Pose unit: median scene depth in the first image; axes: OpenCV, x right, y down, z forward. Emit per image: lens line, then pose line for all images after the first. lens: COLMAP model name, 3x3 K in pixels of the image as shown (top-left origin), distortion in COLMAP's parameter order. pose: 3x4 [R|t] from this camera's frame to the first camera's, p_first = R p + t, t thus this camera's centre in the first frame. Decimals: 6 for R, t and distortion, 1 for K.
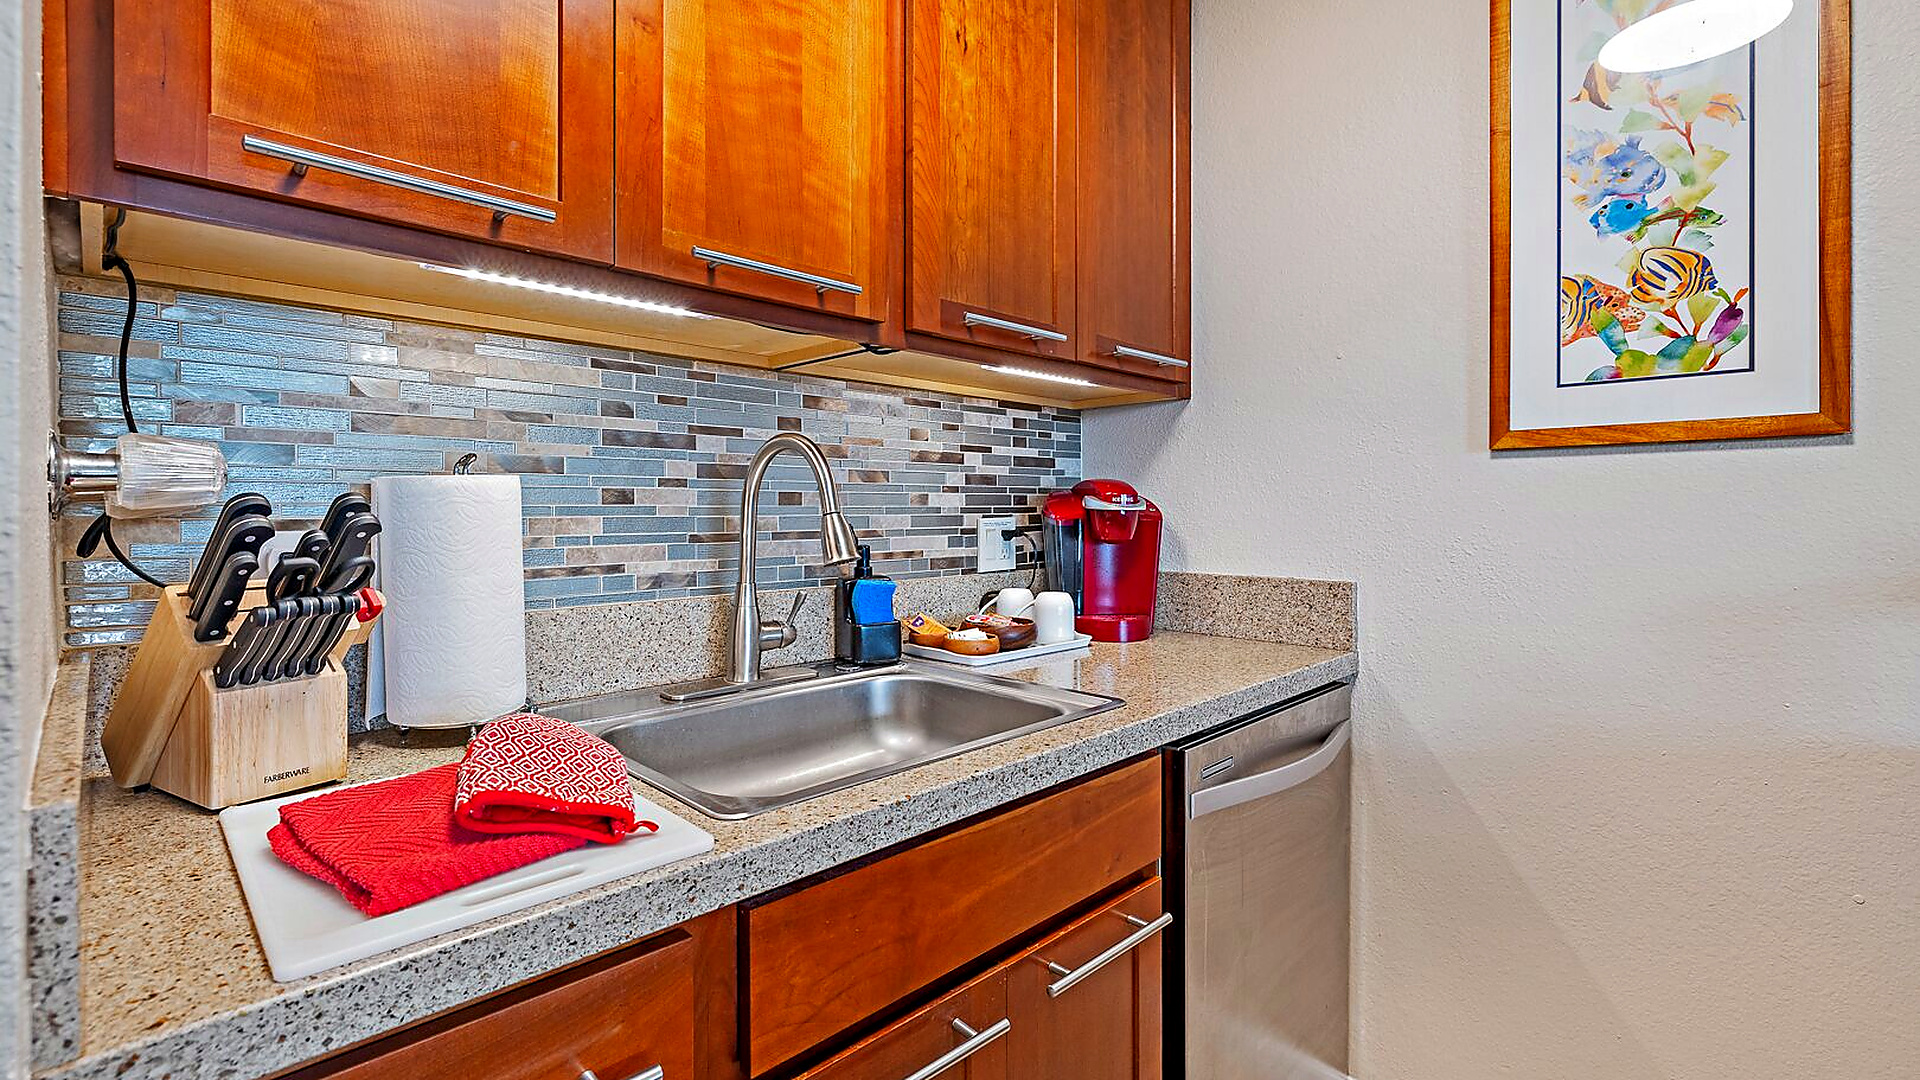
lens RADIAL K [[861.0, 0, 953.7], [0, 861.0, 506.8], [0, 0, 1]] dist [0.001988, 0.000449]
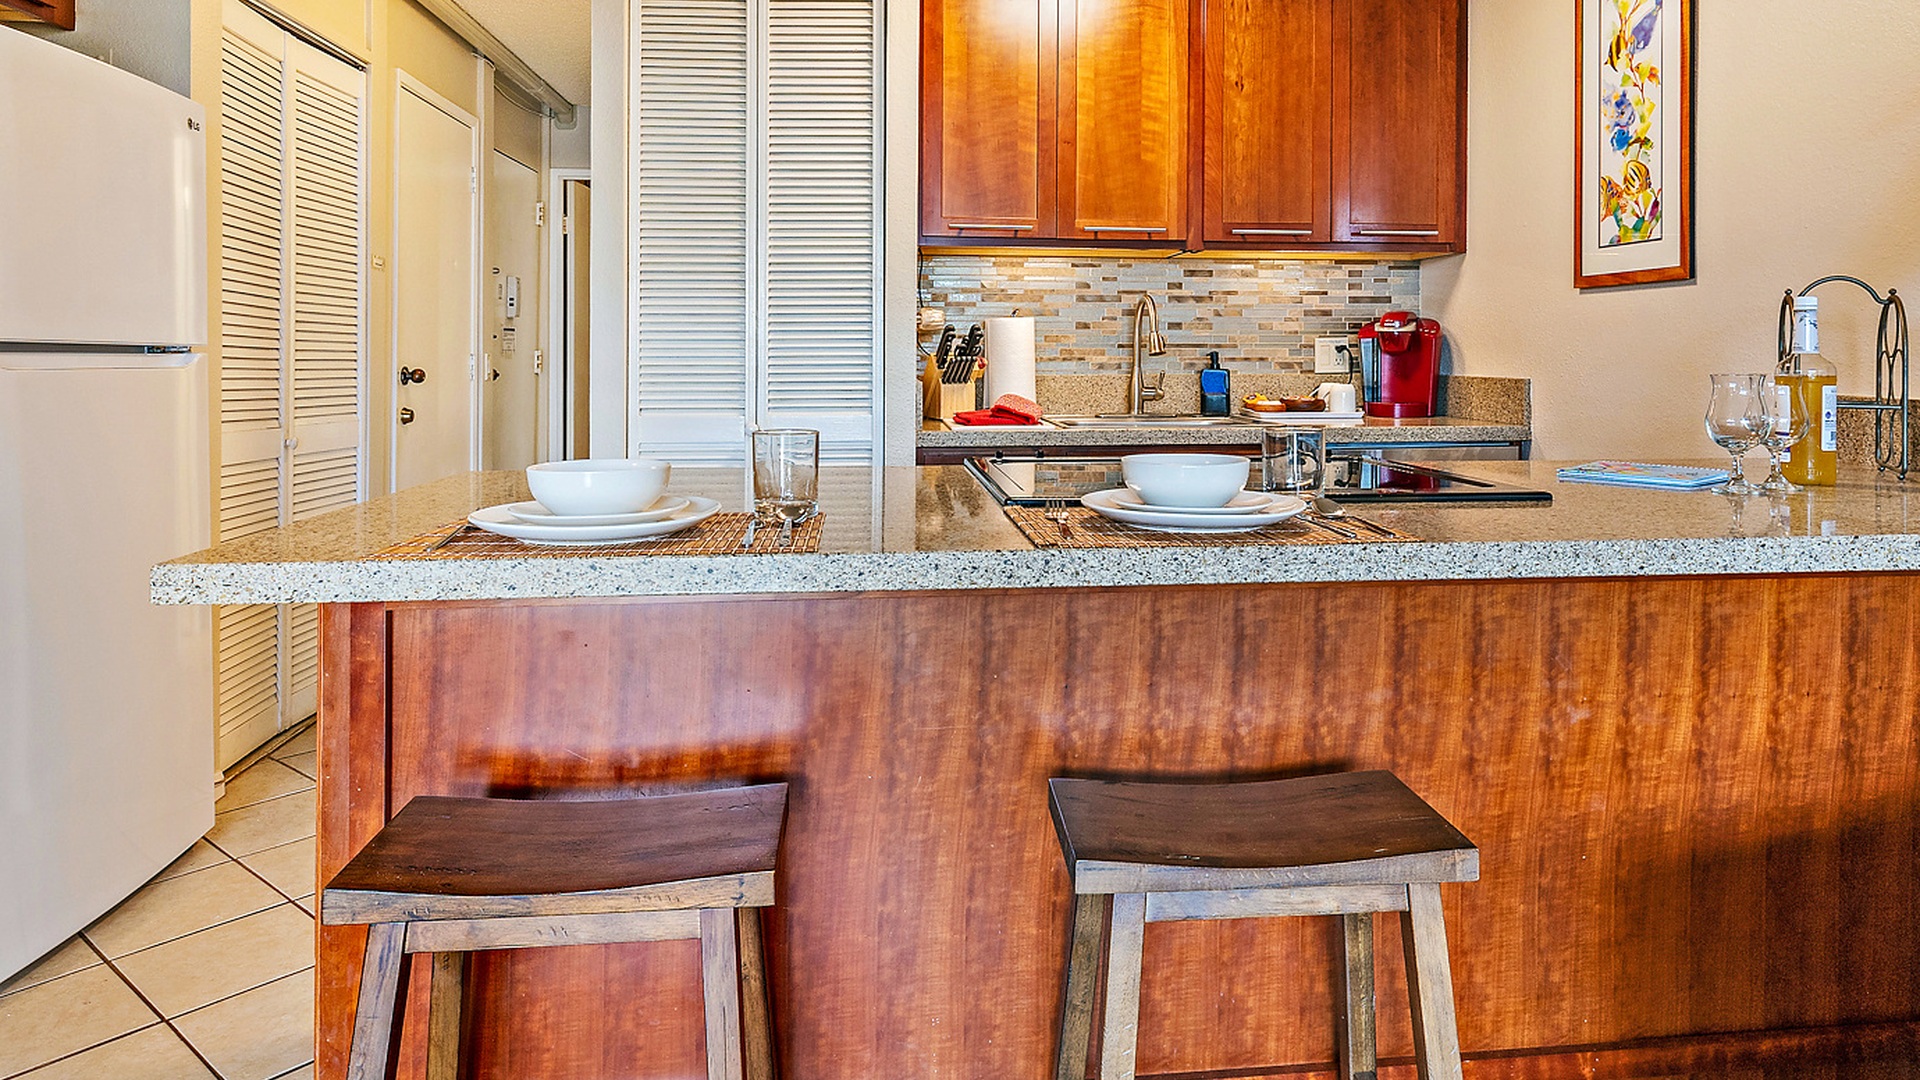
lens RADIAL K [[1196.5, 0, 980.6], [0, 1196.5, 358.9], [0, 0, 1]] dist [0.000008, 0.000478]
pose [[0.778733, 0.005723, -0.627330, 1.217650], [0.001075, 0.999945, 0.010456, 0.037897], [0.627355, -0.008817, 0.778684, -1.413641]]
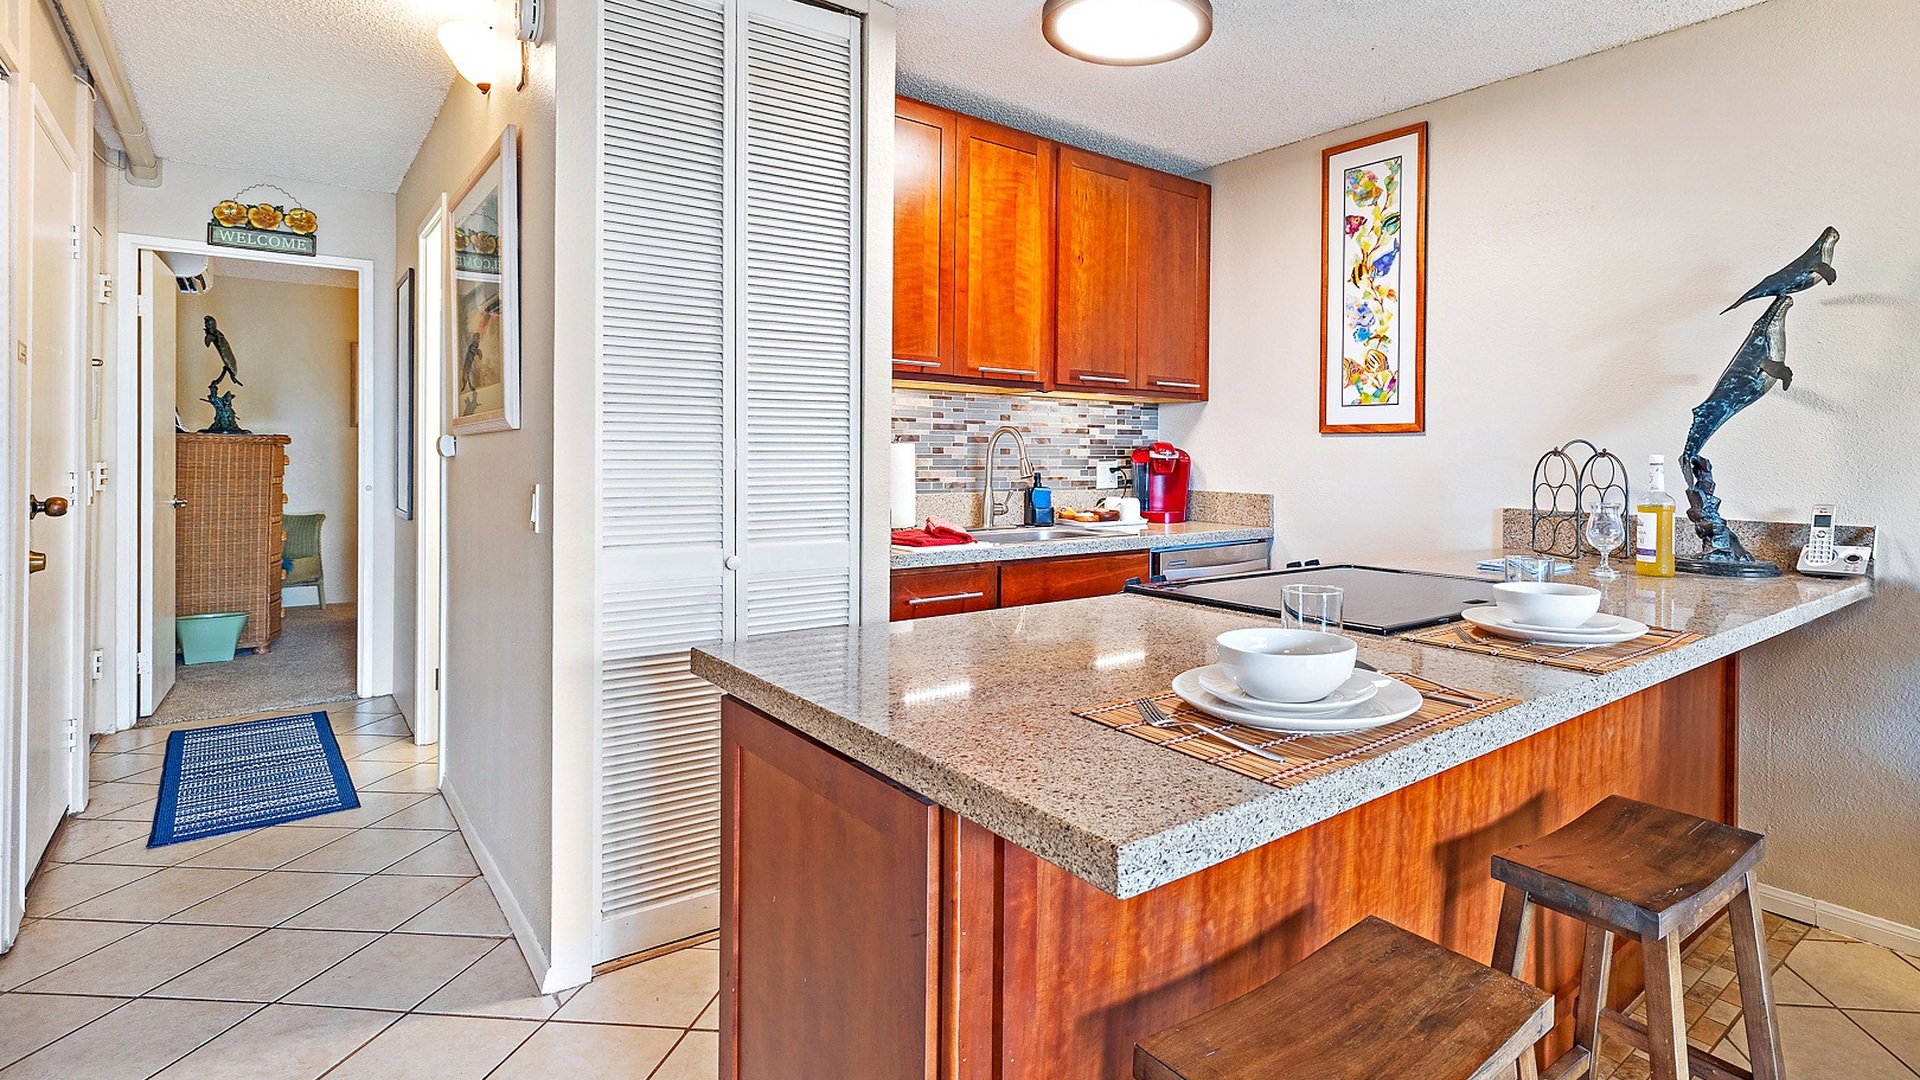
lens RADIAL K [[971.9, 0, 1098.2], [0, 971.9, 457.3], [0, 0, 1]] dist [0.001016, 0.000838]
pose [[0.998125, 0.011868, -0.060040, 0.221040], [-0.011403, 0.999902, 0.008078, -0.018808], [0.060130, -0.007378, 0.998163, -1.639410]]
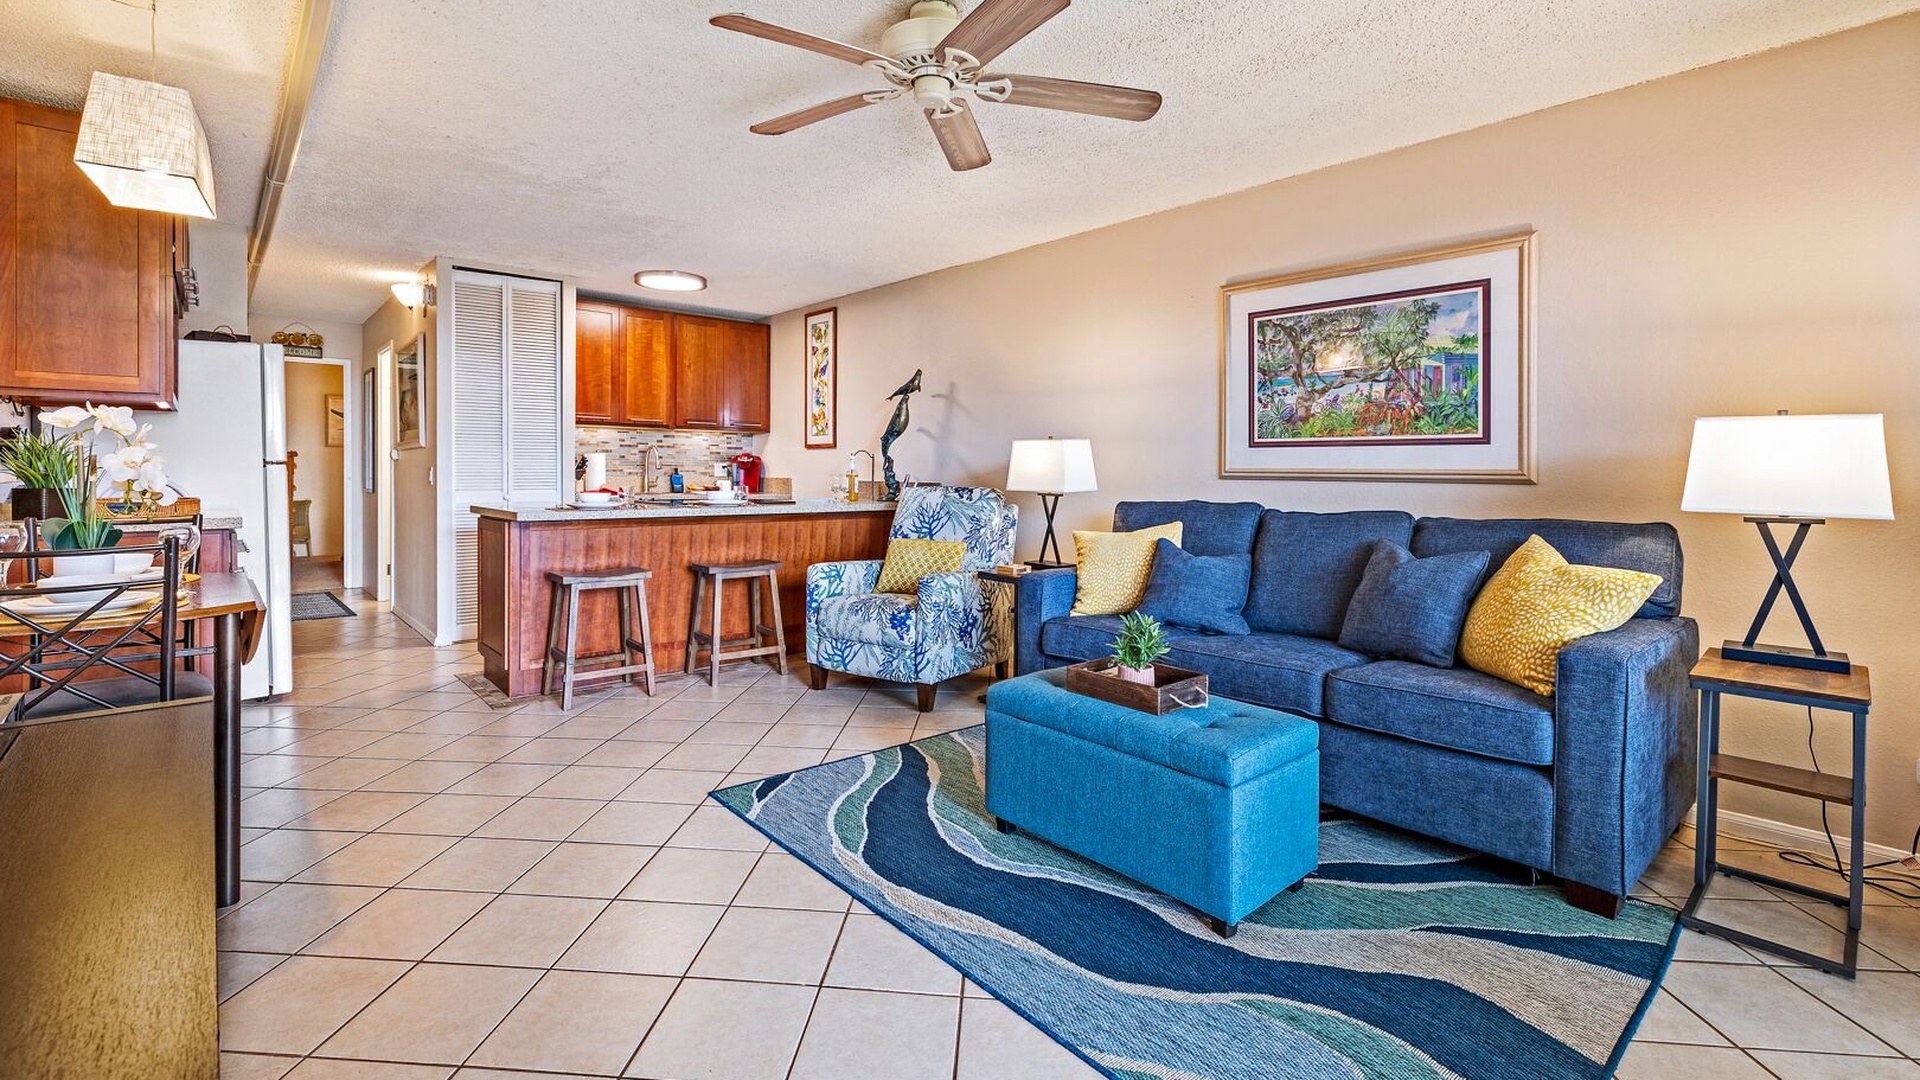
lens RADIAL K [[861.0, 0, 953.7], [0, 861.0, 506.8], [0, 0, 1]] dist [0.001988, 0.000449]
pose [[0.998023, 0.012765, -0.061539, 1.852020], [-0.009866, 0.998837, 0.047193, 0.024025], [0.062070, -0.046492, 0.996988, -3.913465]]
